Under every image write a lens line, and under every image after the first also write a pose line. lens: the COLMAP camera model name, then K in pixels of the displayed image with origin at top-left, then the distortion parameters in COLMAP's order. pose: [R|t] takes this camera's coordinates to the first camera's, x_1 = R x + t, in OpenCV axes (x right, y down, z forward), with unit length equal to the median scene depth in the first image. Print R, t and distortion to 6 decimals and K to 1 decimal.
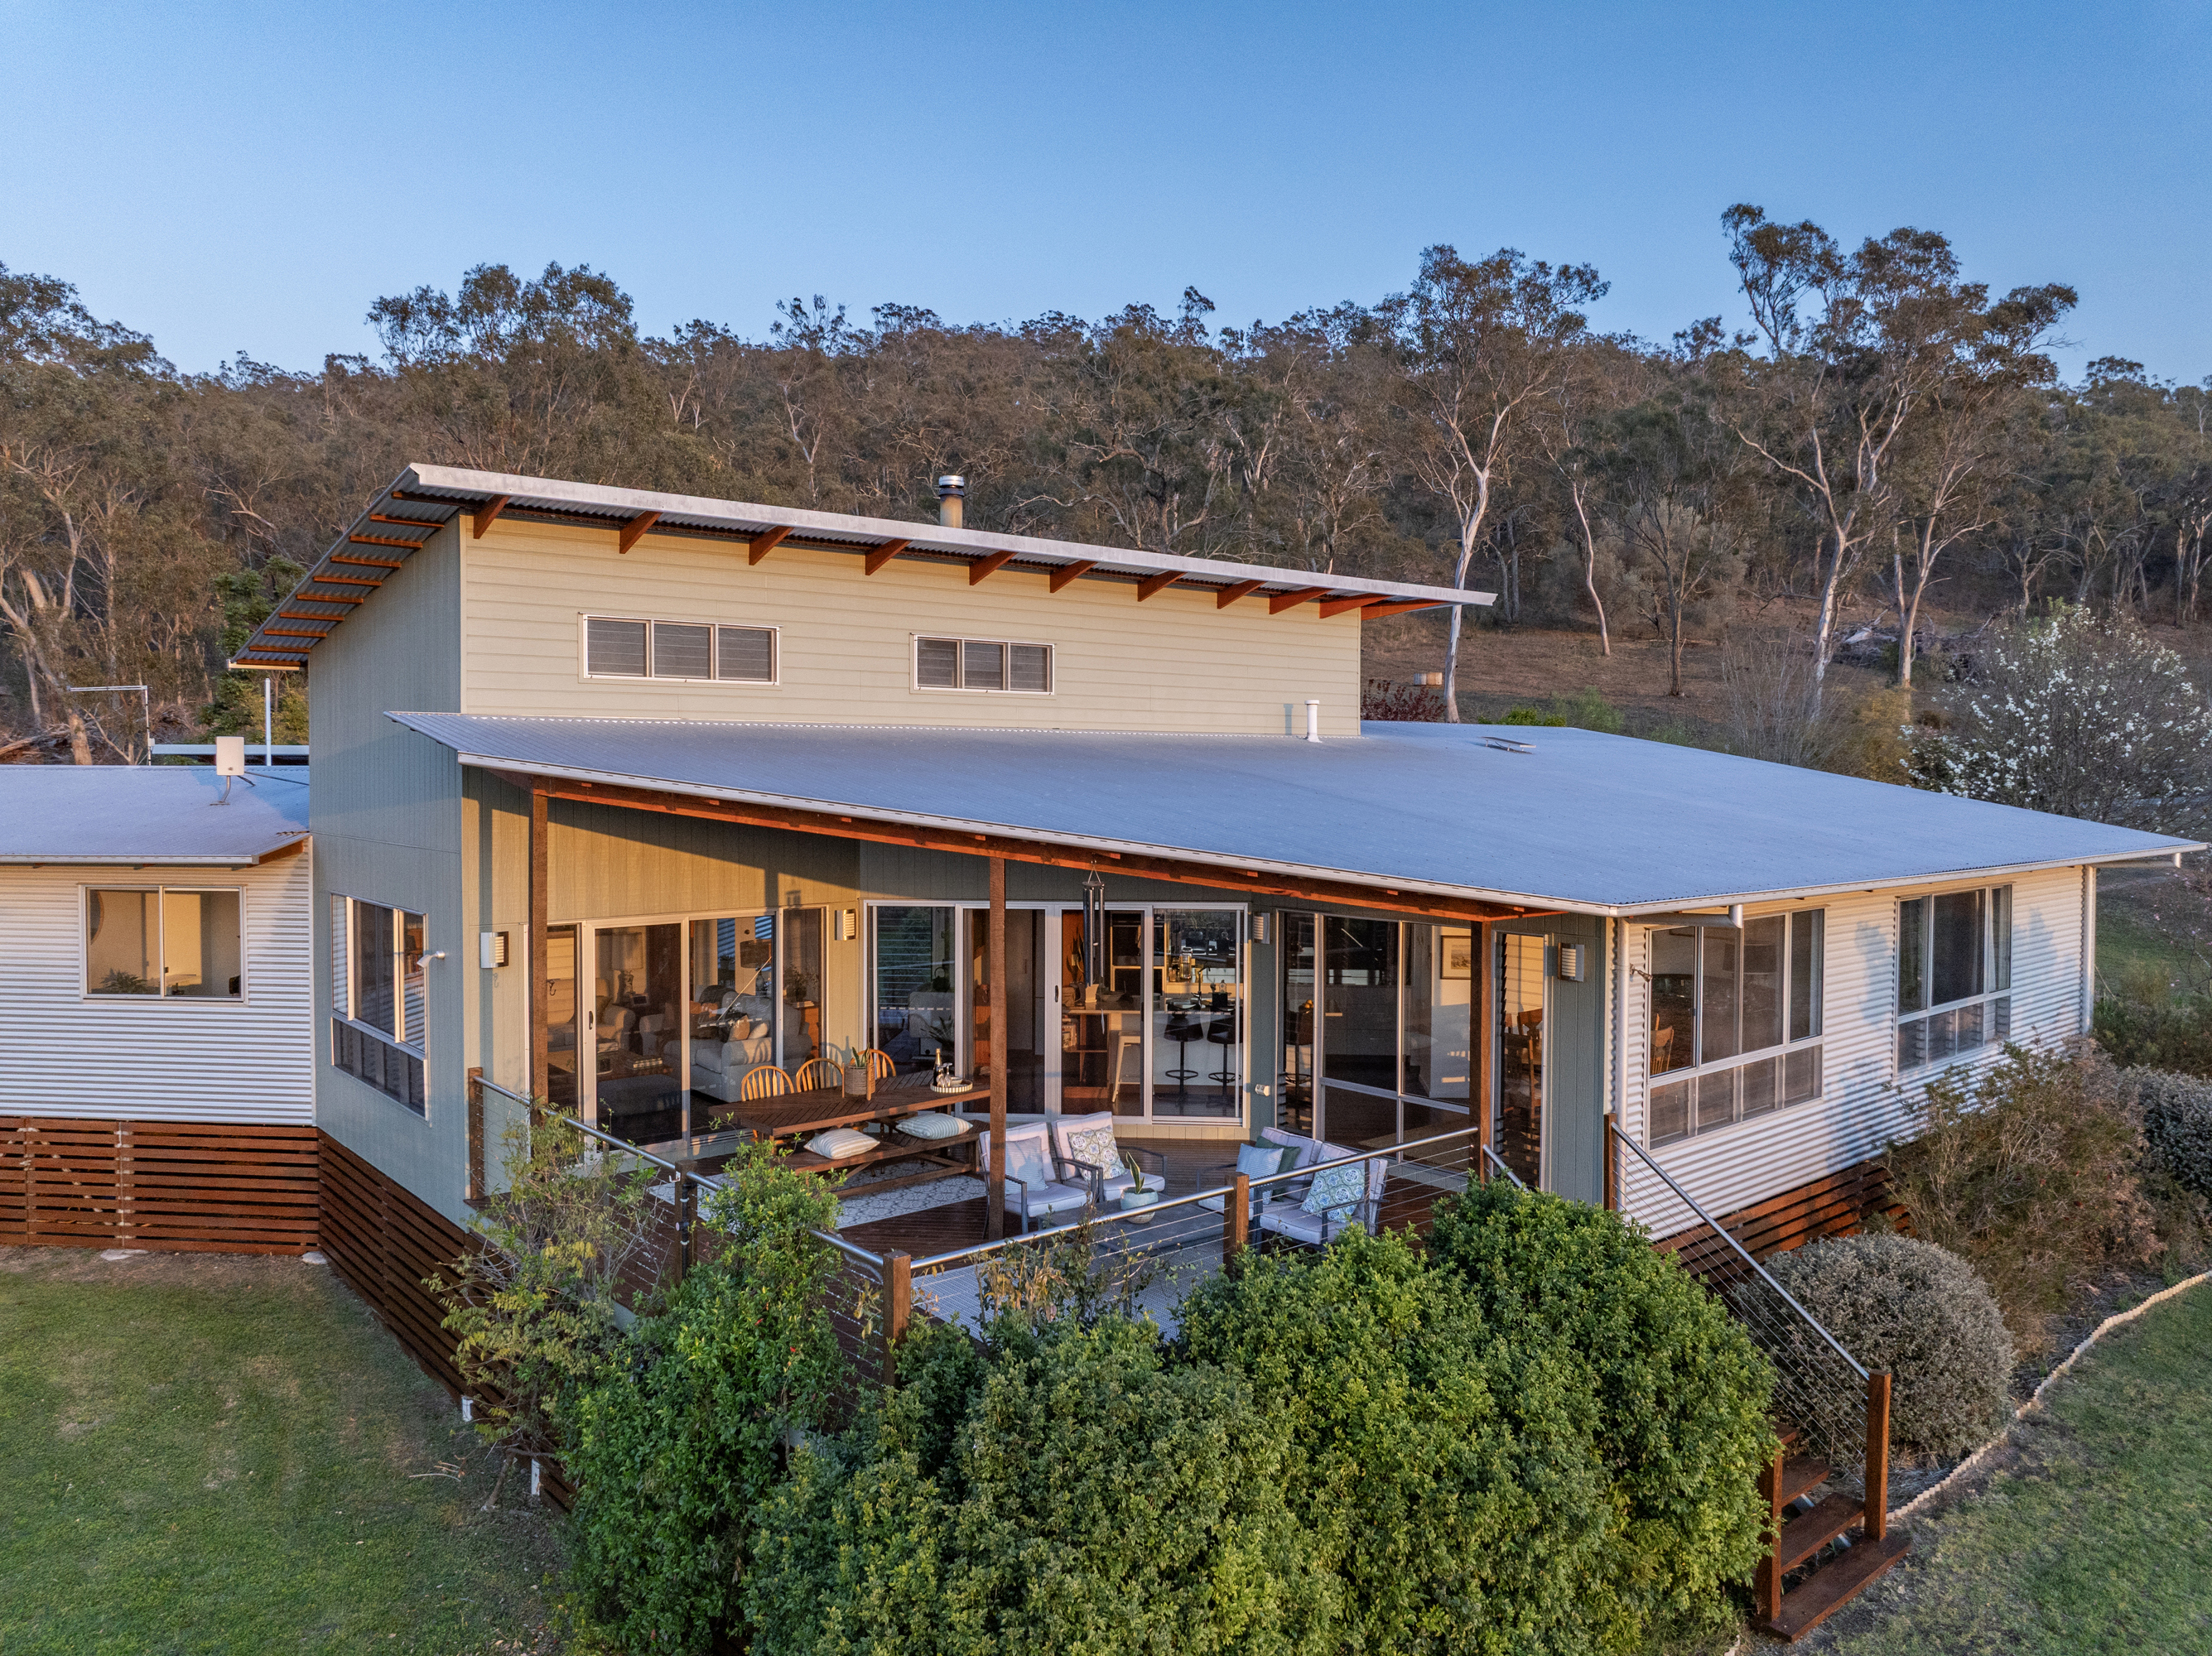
lens RADIAL K [[1548.7, 0, 1106.0], [0, 1548.7, 828.0], [0, 0, 1]] dist [-0.029106, -0.007367]
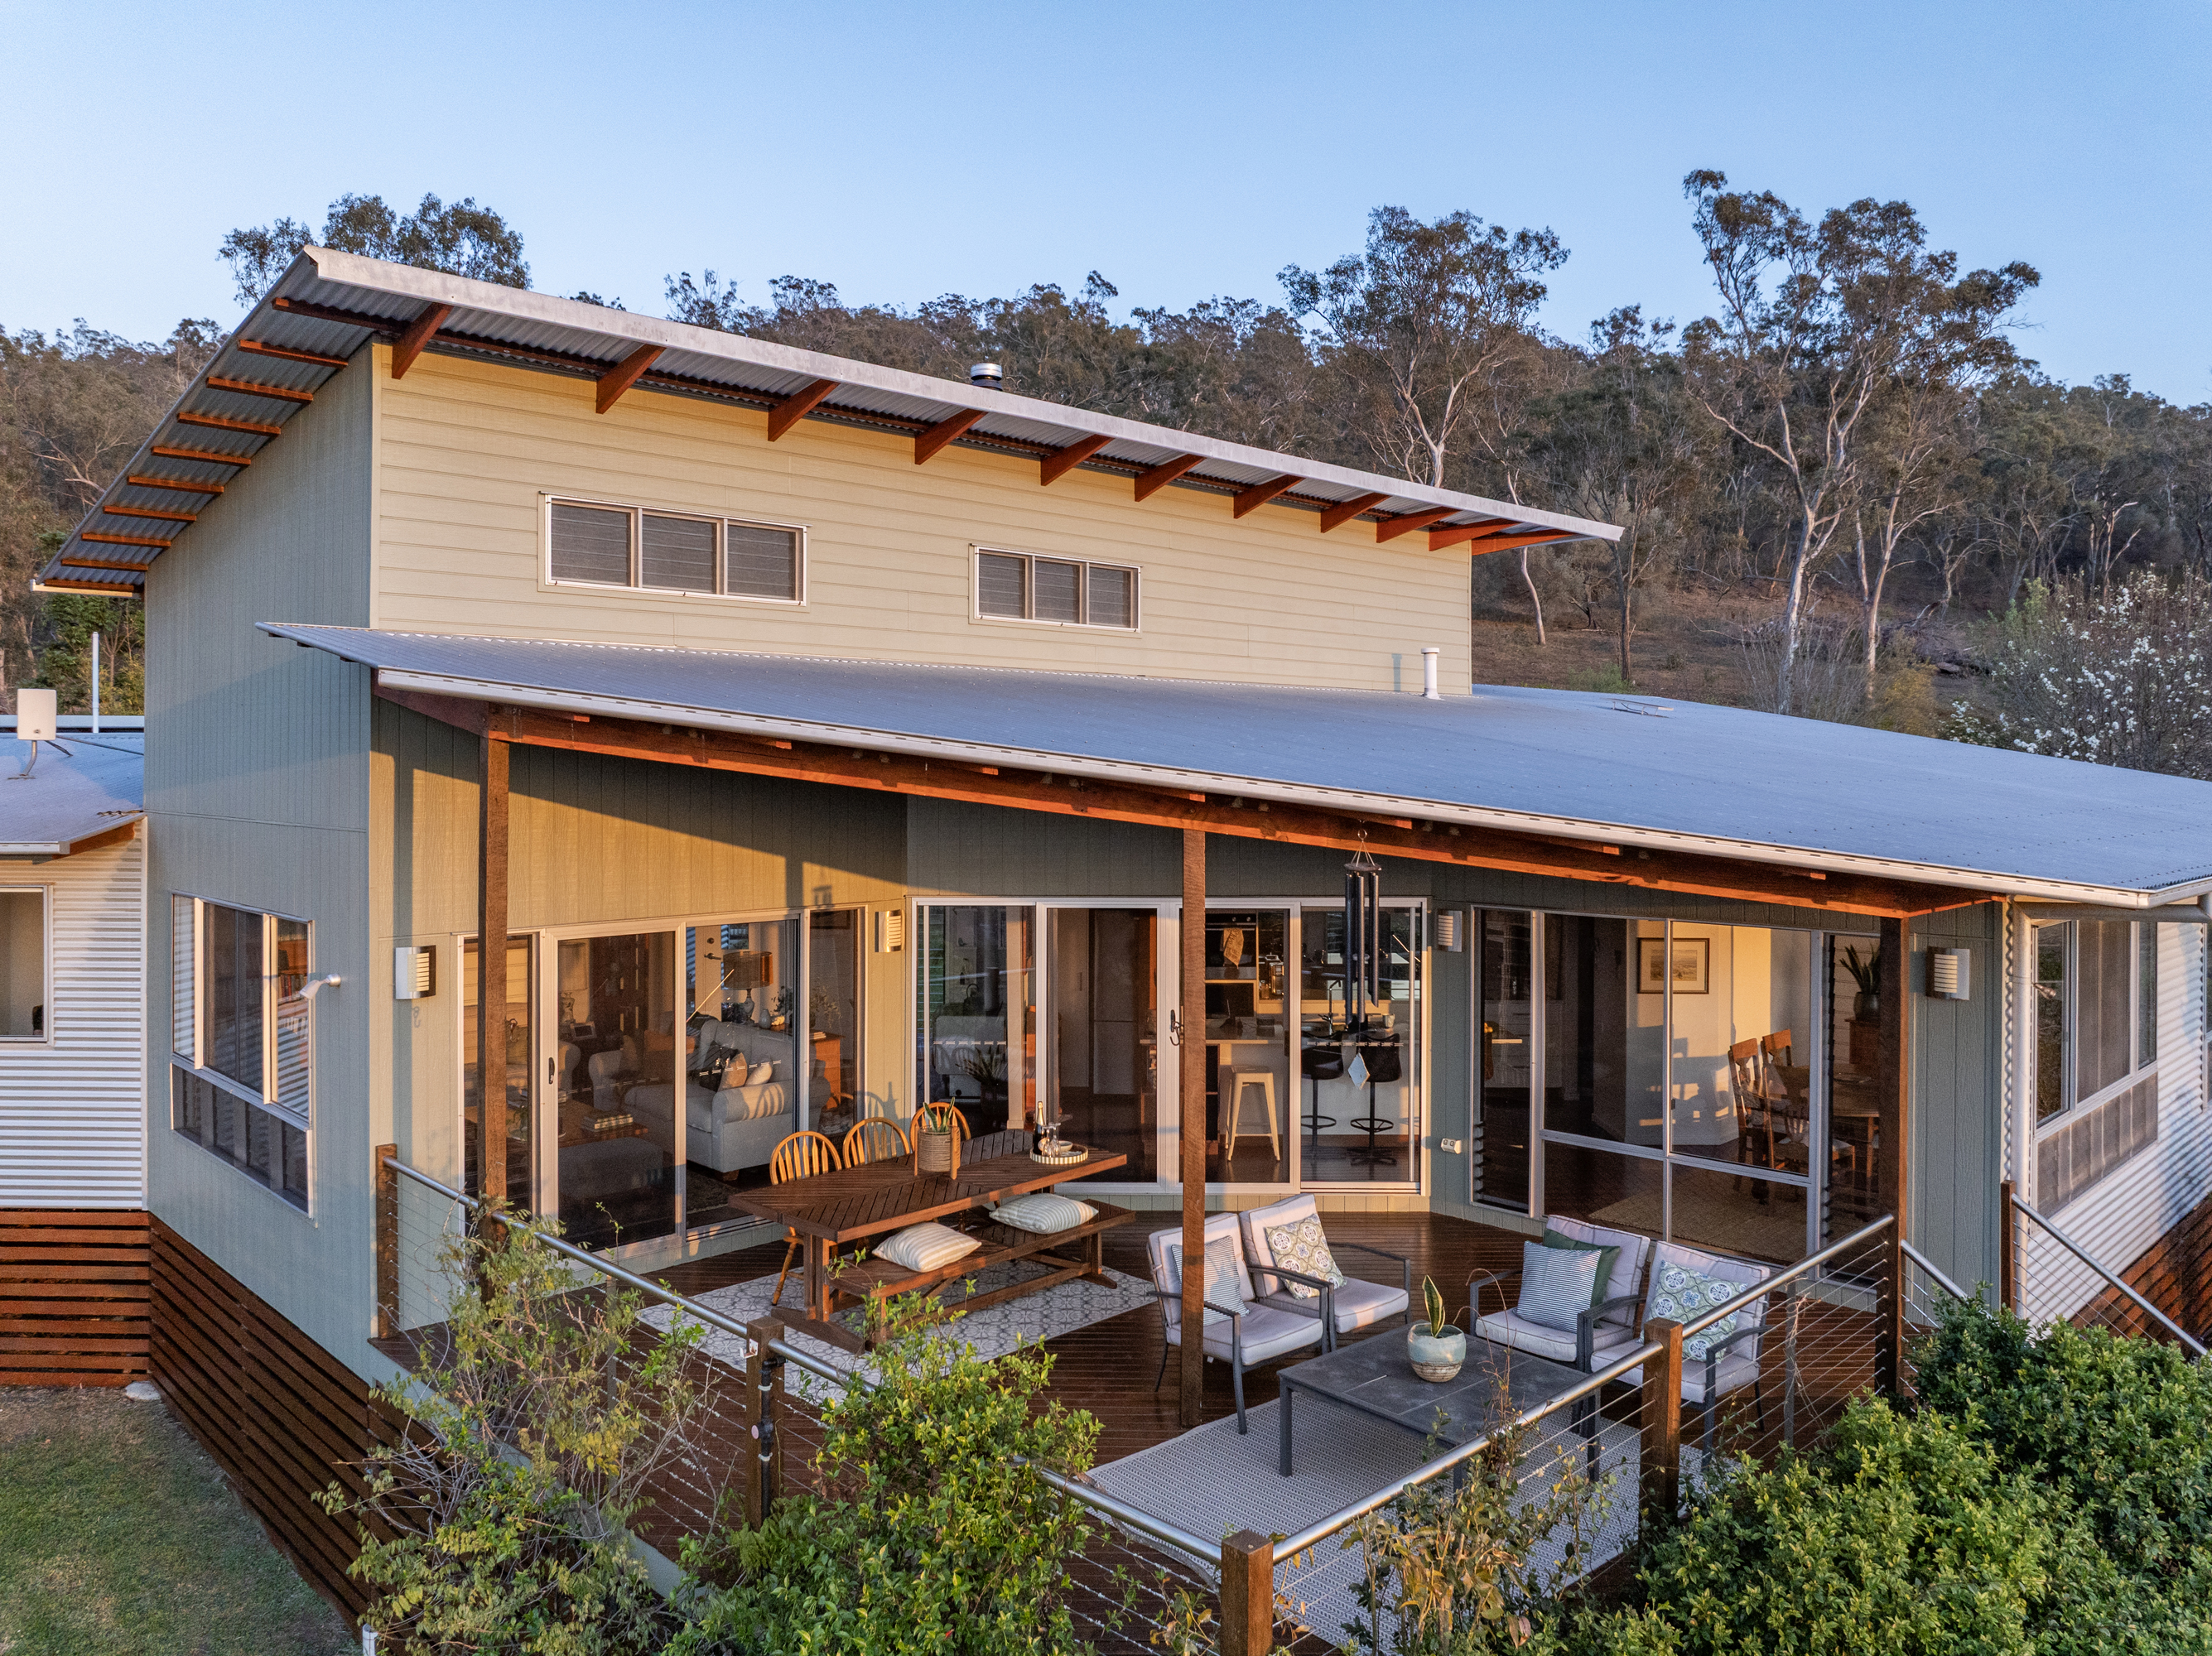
lens RADIAL K [[1585.1, 0, 1106.7], [0, 1585.1, 781.3], [0, 0, 1]] dist [-0.049618, 0.028263]
pose [[0.997508, -0.002209, 0.070523, -0.109048], [0.004315, 0.999549, -0.029723, 0.012524], [-0.070426, 0.029953, 0.997067, 0.217580]]
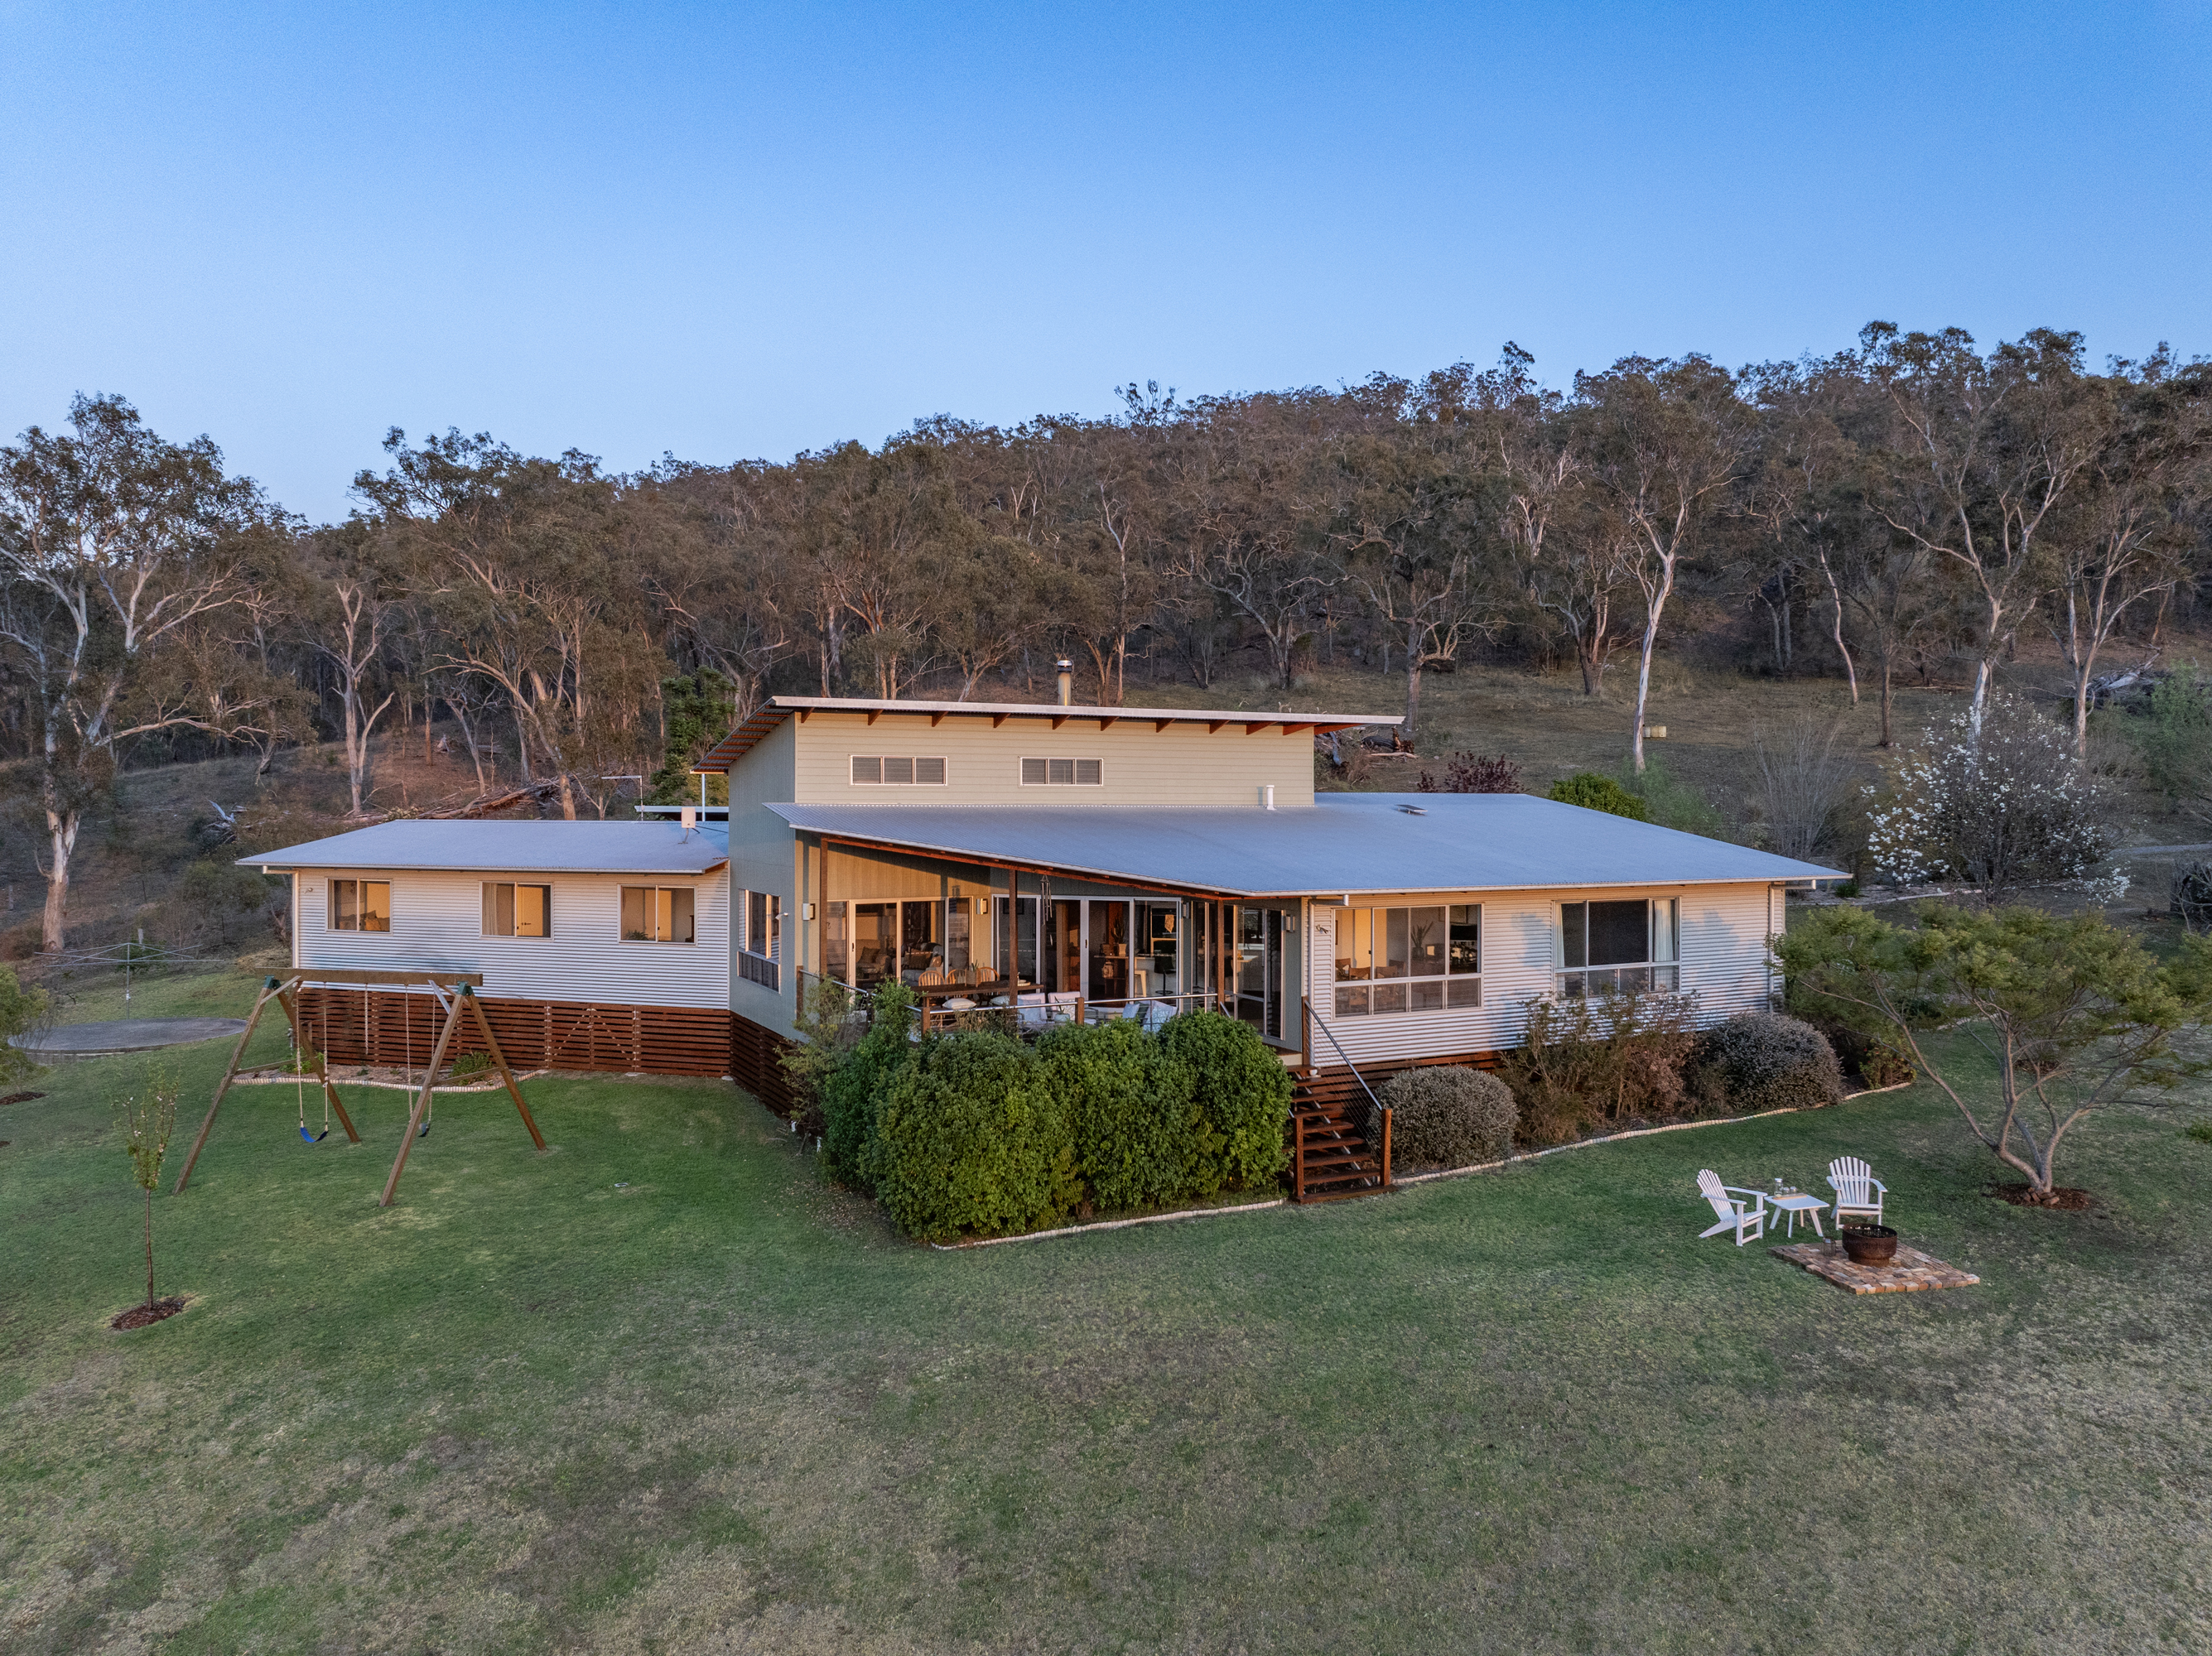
lens RADIAL K [[1548.7, 0, 1106.0], [0, 1548.7, 828.0], [0, 0, 1]] dist [-0.029106, -0.007367]
pose [[0.973119, 0.001925, -0.230295, 0.404006], [-0.007556, 0.999694, -0.023571, 0.007117], [0.230179, 0.024678, 0.972835, -0.809194]]
